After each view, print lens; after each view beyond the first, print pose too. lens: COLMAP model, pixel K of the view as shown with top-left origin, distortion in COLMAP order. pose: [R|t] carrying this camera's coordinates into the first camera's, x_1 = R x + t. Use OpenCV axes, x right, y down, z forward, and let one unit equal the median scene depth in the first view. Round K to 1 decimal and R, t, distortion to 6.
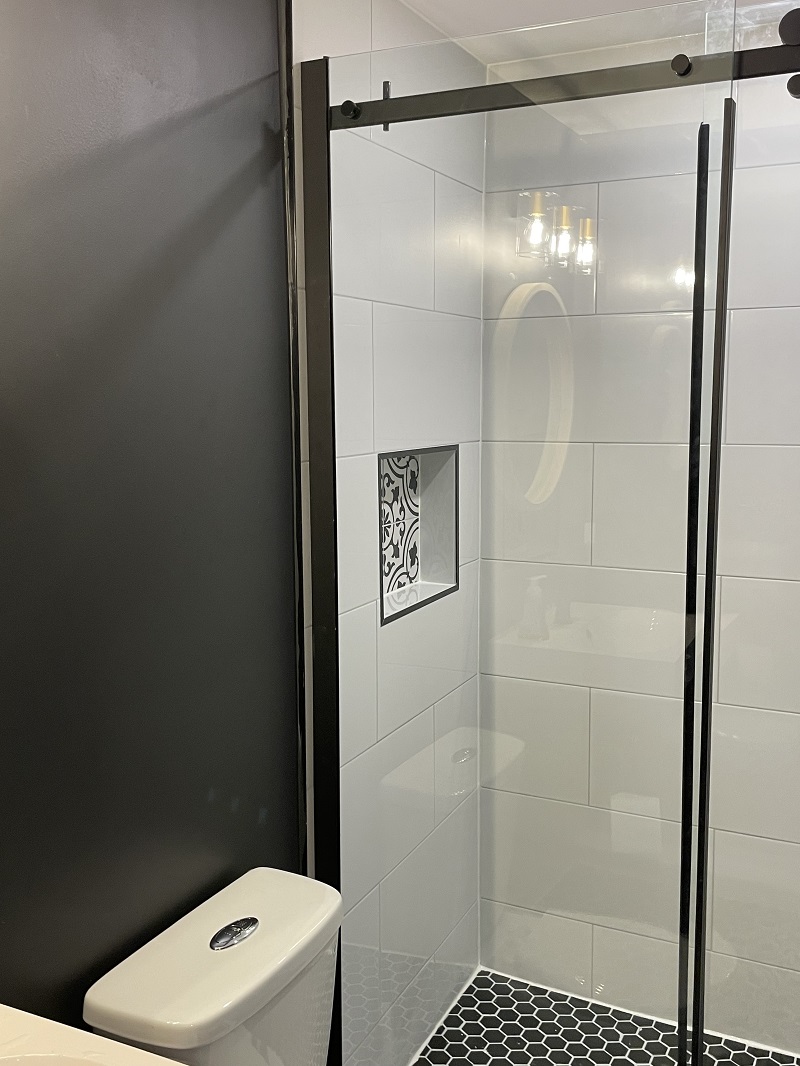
lens RADIAL K [[1094.0, 0, 395.4], [0, 1094.0, 530.8], [0, 0, 1]] dist [0.054784, 0.000000]
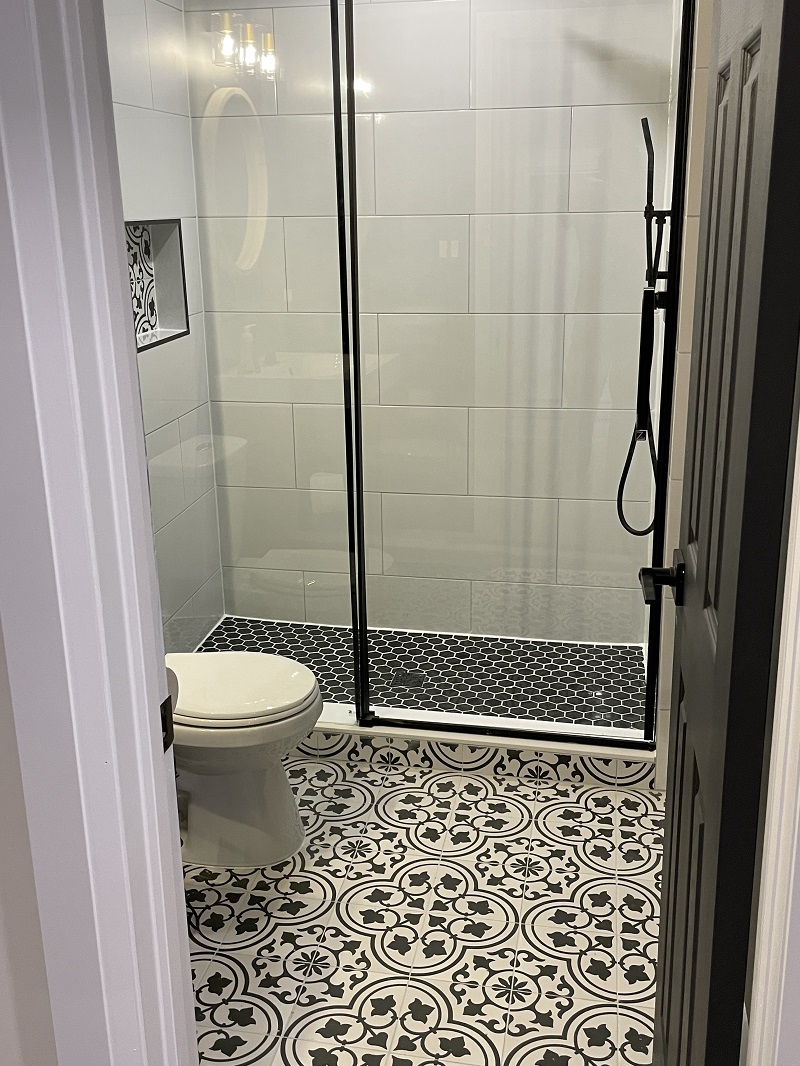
lens RADIAL K [[1094.0, 0, 400.9], [0, 1094.0, 537.7], [0, 0, 1]] dist [0.054784, 0.000000]
pose [[0.965679, -0.085711, 0.245190, -0.042015], [0.042241, 0.983242, 0.177344, 0.071490], [-0.256281, -0.160900, 0.953117, -0.370425]]
